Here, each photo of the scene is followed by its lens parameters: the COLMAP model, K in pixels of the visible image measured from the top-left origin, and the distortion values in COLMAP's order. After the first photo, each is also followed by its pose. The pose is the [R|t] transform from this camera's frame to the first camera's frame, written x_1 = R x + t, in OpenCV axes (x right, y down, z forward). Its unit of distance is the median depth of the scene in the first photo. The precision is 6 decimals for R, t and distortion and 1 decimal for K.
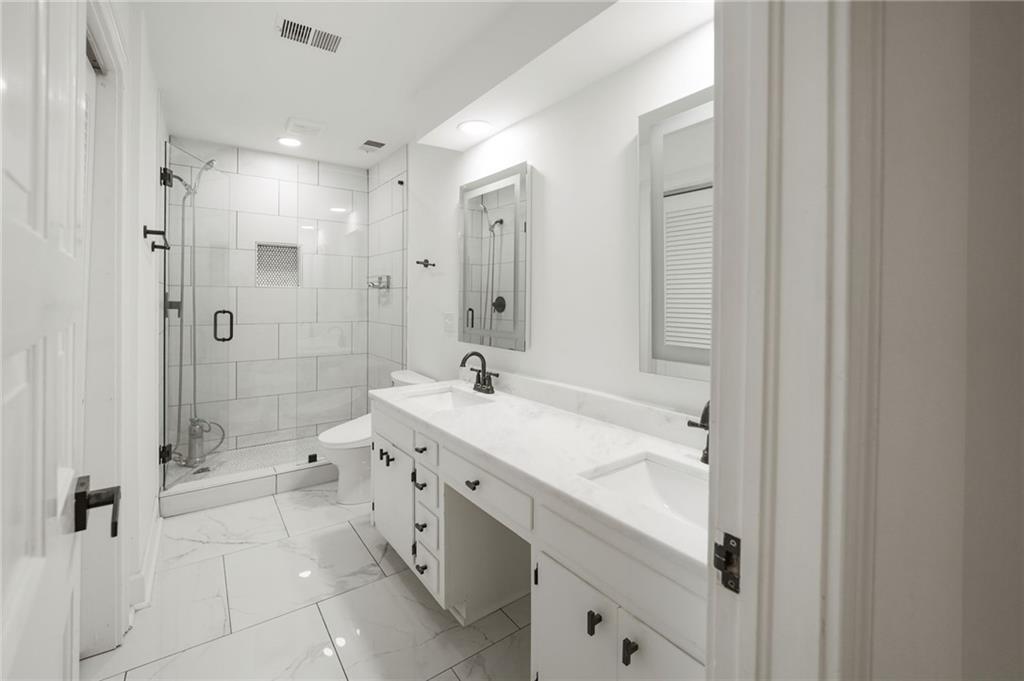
lens RADIAL K [[448.3, 0, 500.3], [0, 448.3, 296.8], [0, 0, 1]] dist [-0.000720, 0.000063]
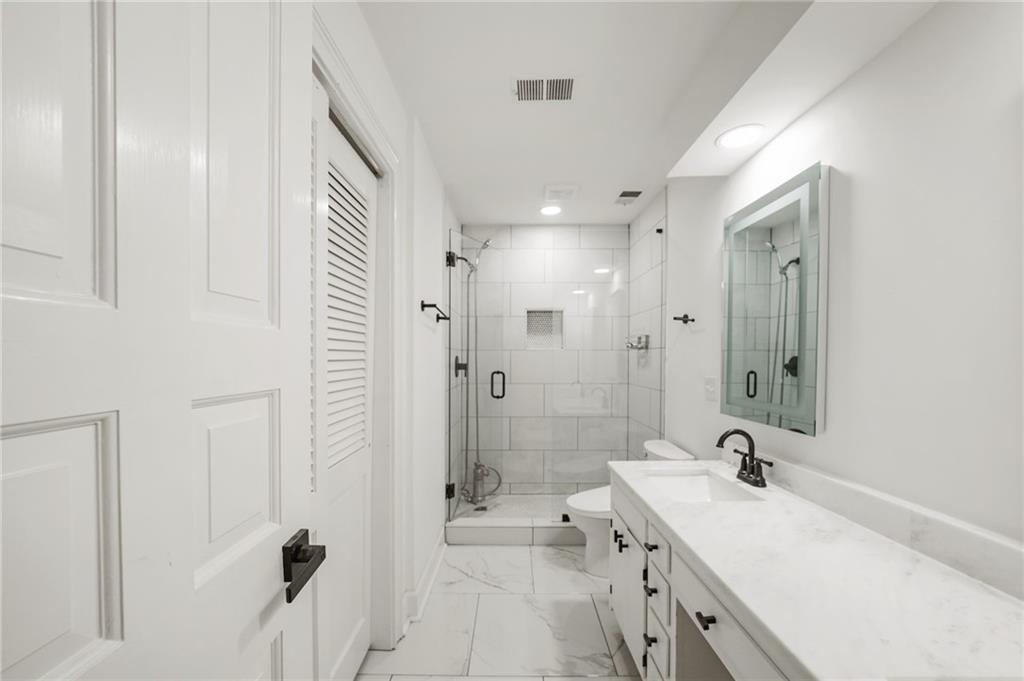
lens RADIAL K [[433.6, 0, 508.3], [0, 433.6, 366.9], [0, 0, 1]] dist [-0.002586, -0.000158]
pose [[0.815434, 0.004734, -0.578830, 0.040941], [0.008758, 0.999751, 0.020515, -0.002992], [0.578784, -0.021798, 0.815190, 0.129864]]
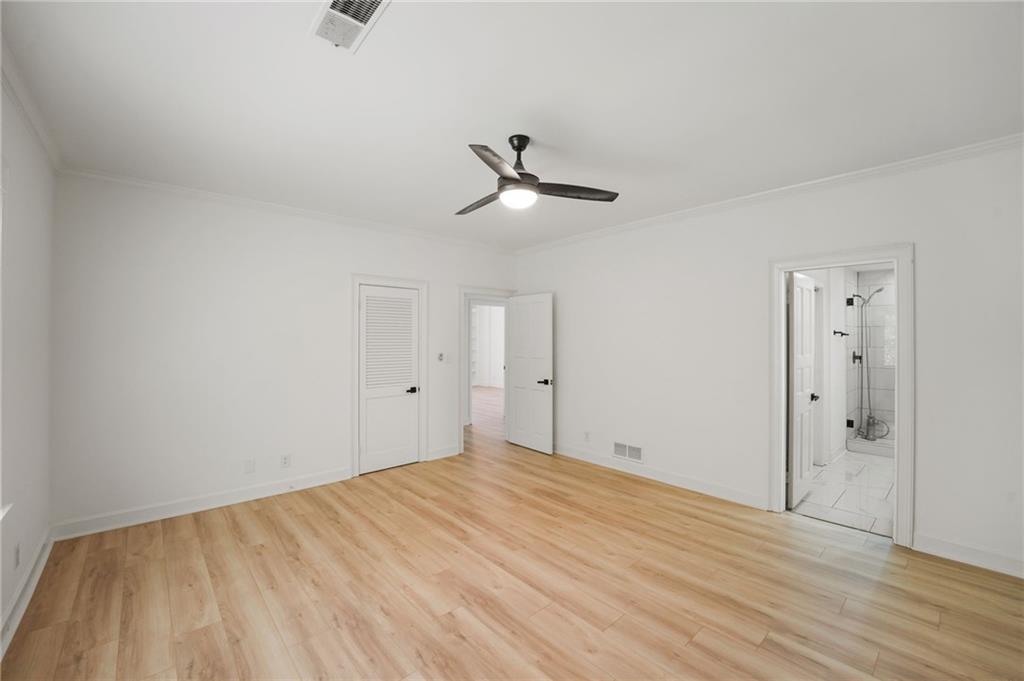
lens RADIAL K [[406.9, 0, 514.2], [0, 406.9, 337.0], [0, 0, 1]] dist [-0.001240, -0.000126]
pose [[0.141047, -0.005863, -0.989986, 0.878358], [0.010344, 0.999937, -0.004448, -0.082475], [0.989949, -0.009613, 0.141098, -0.802985]]
